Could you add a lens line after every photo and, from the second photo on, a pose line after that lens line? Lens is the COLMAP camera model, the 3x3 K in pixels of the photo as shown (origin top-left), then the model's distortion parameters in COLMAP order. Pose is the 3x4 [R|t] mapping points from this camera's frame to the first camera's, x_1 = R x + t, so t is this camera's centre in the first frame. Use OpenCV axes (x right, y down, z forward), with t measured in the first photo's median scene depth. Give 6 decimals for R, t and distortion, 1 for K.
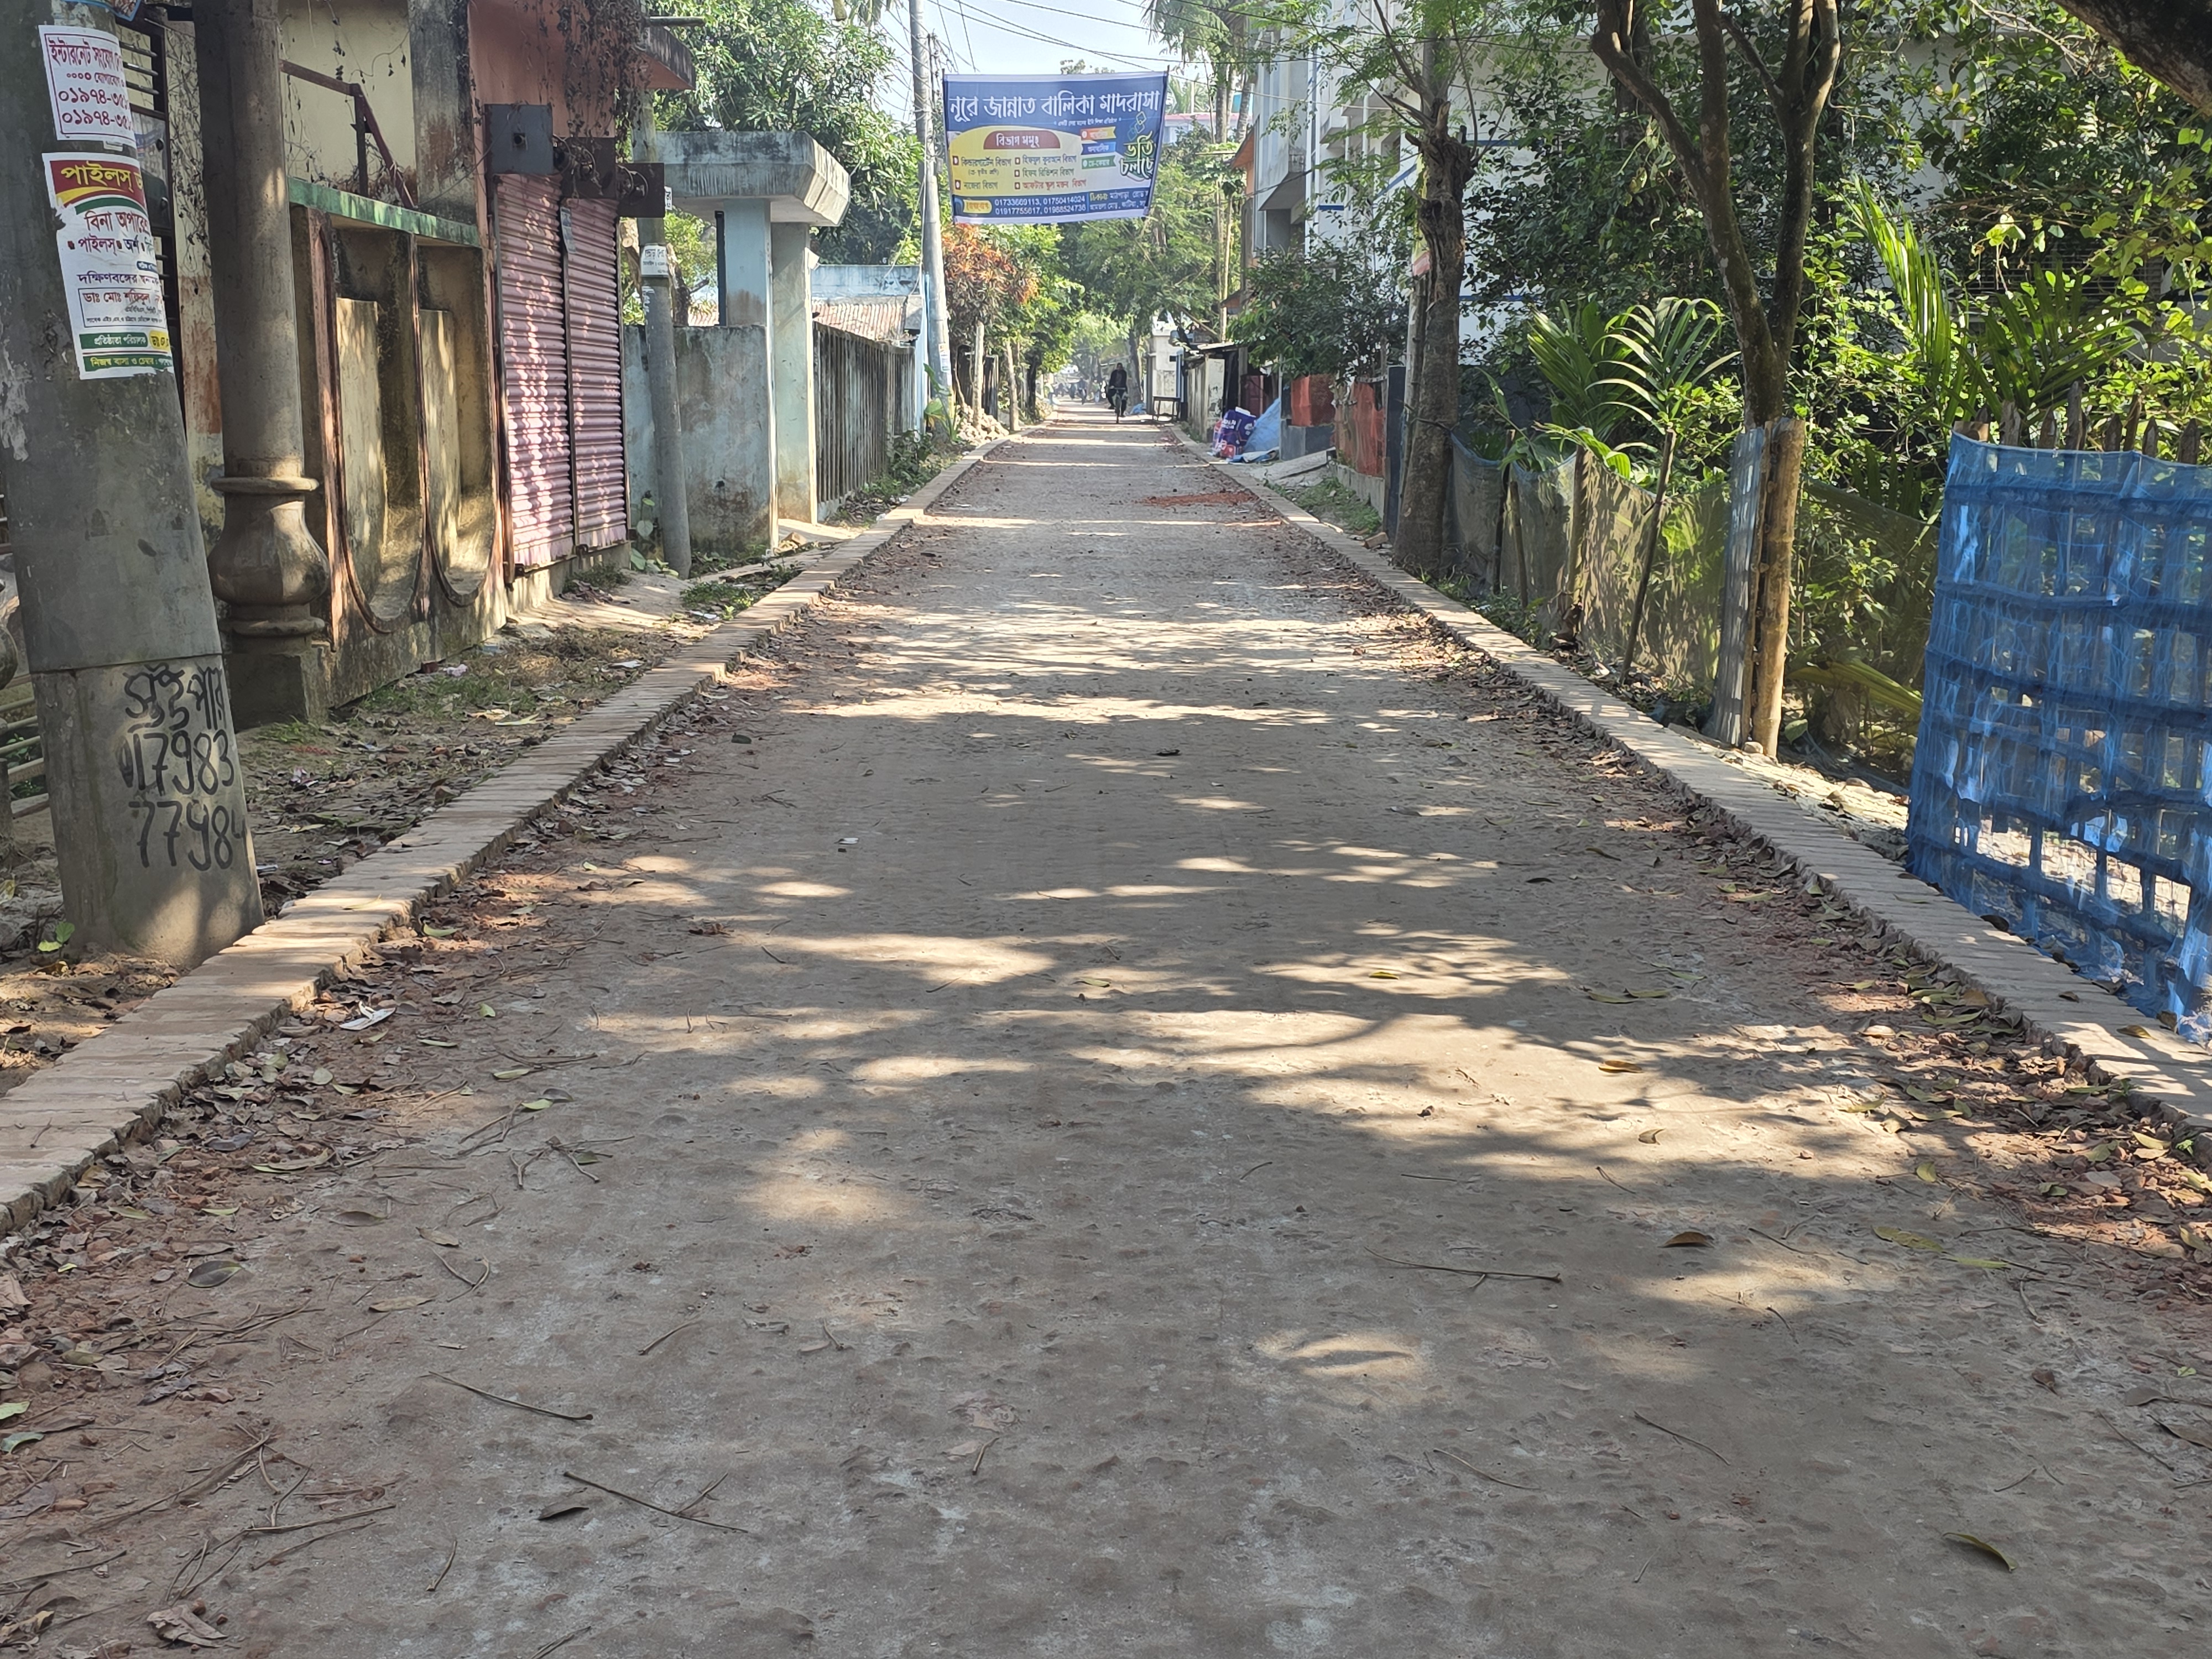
lens RADIAL K [[2502.4, 0, 1111.2], [0, 2502.4, 831.8], [0, 0, 1]] dist [0.073247, 0.000000]
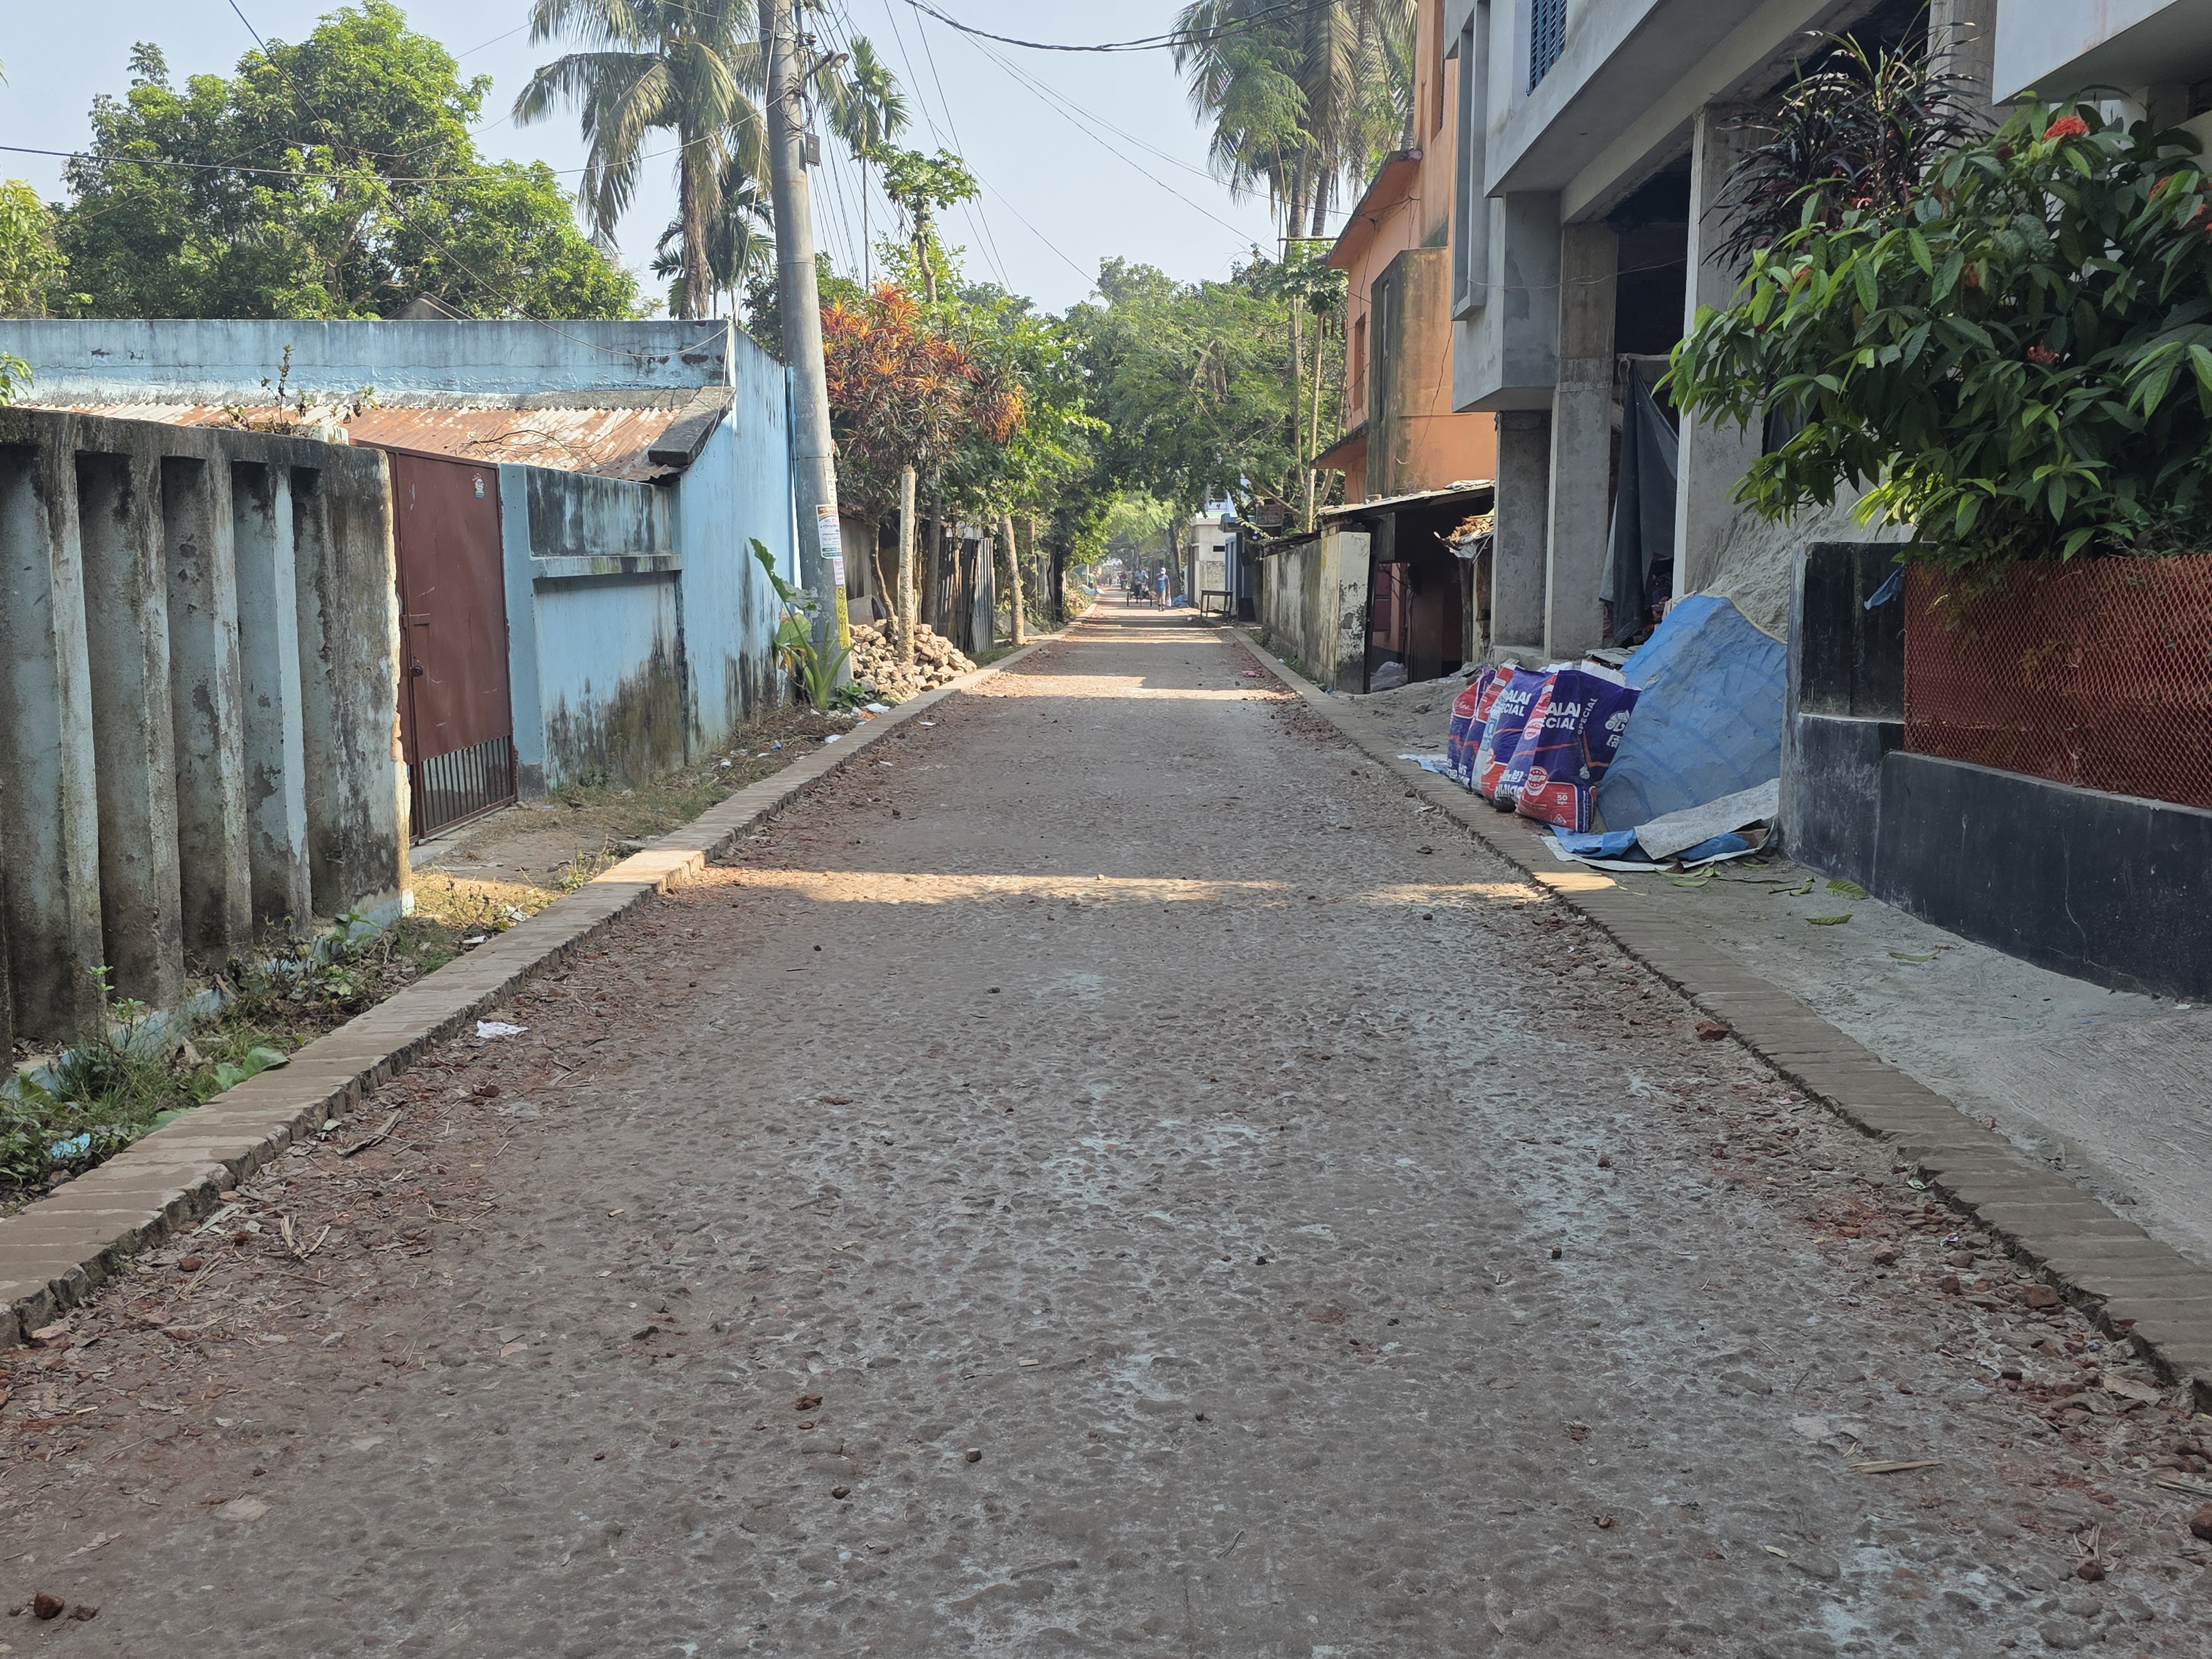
lens RADIAL K [[1929.3, 0, 1101.5], [0, 1929.3, 831.0], [0, 0, 1]] dist [0.007591, 0.001394]
pose [[0.999666, -0.003504, -0.025608, -0.000929], [0.002354, 0.998994, -0.044787, -0.078023], [0.025739, 0.044712, 0.998668, 0.432693]]
